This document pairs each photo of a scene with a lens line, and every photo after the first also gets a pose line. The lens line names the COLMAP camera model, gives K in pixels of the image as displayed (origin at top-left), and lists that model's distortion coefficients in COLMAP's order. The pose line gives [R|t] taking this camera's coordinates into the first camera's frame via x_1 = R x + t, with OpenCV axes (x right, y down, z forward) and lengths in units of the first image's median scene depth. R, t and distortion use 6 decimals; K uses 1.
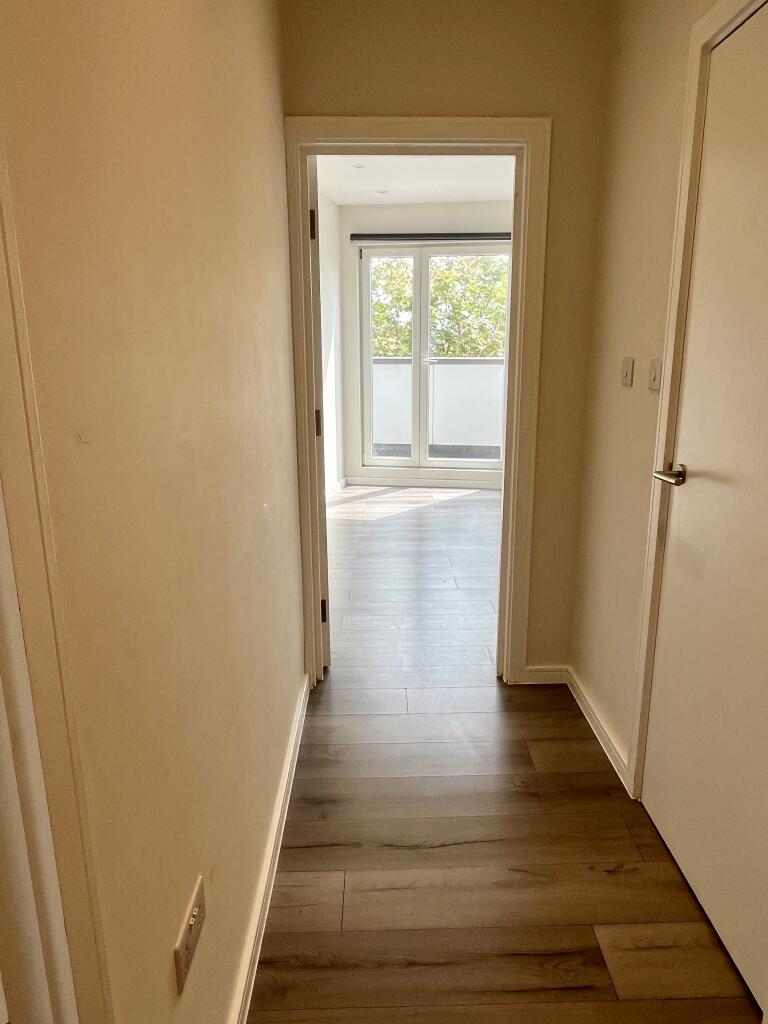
lens RADIAL K [[689.4, 0, 386.6], [0, 689.4, 512.7], [0, 0, 1]] dist [0.001918, -0.000487]
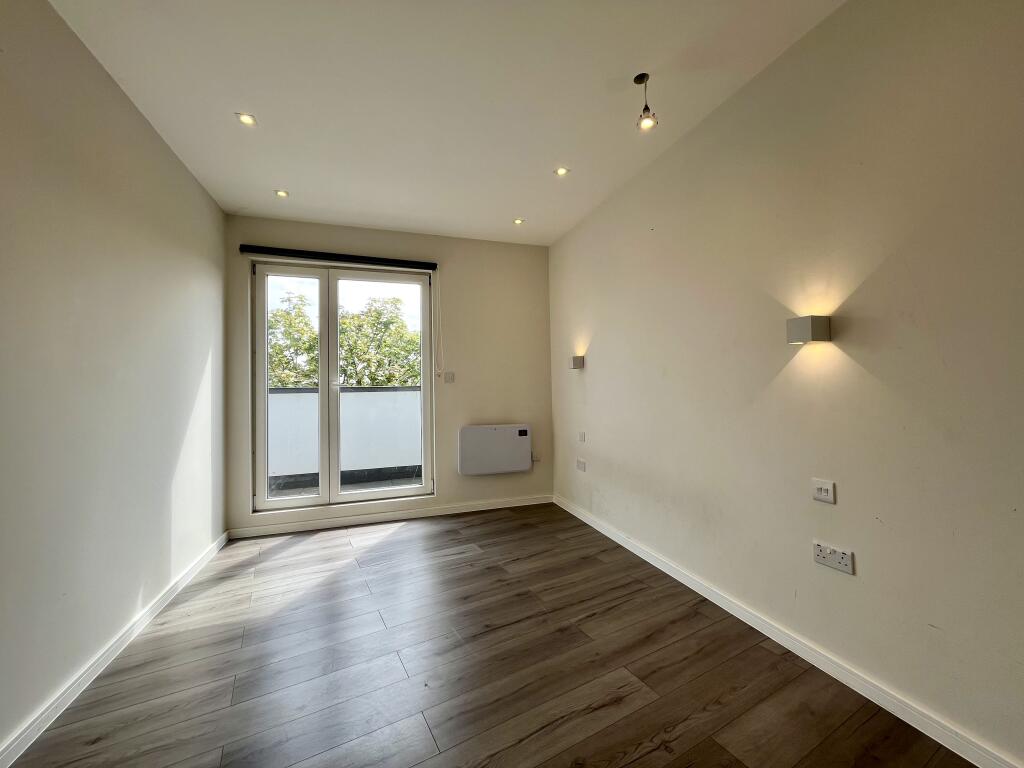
lens RADIAL K [[411.7, 0, 517.9], [0, 411.7, 385.1], [0, 0, 1]] dist [-0.000527, -0.000928]
pose [[0.869175, -0.002517, 0.494498, -0.003698], [0.124493, 0.968893, -0.213888, -0.069703], [-0.478577, 0.247467, 0.842451, 0.407419]]
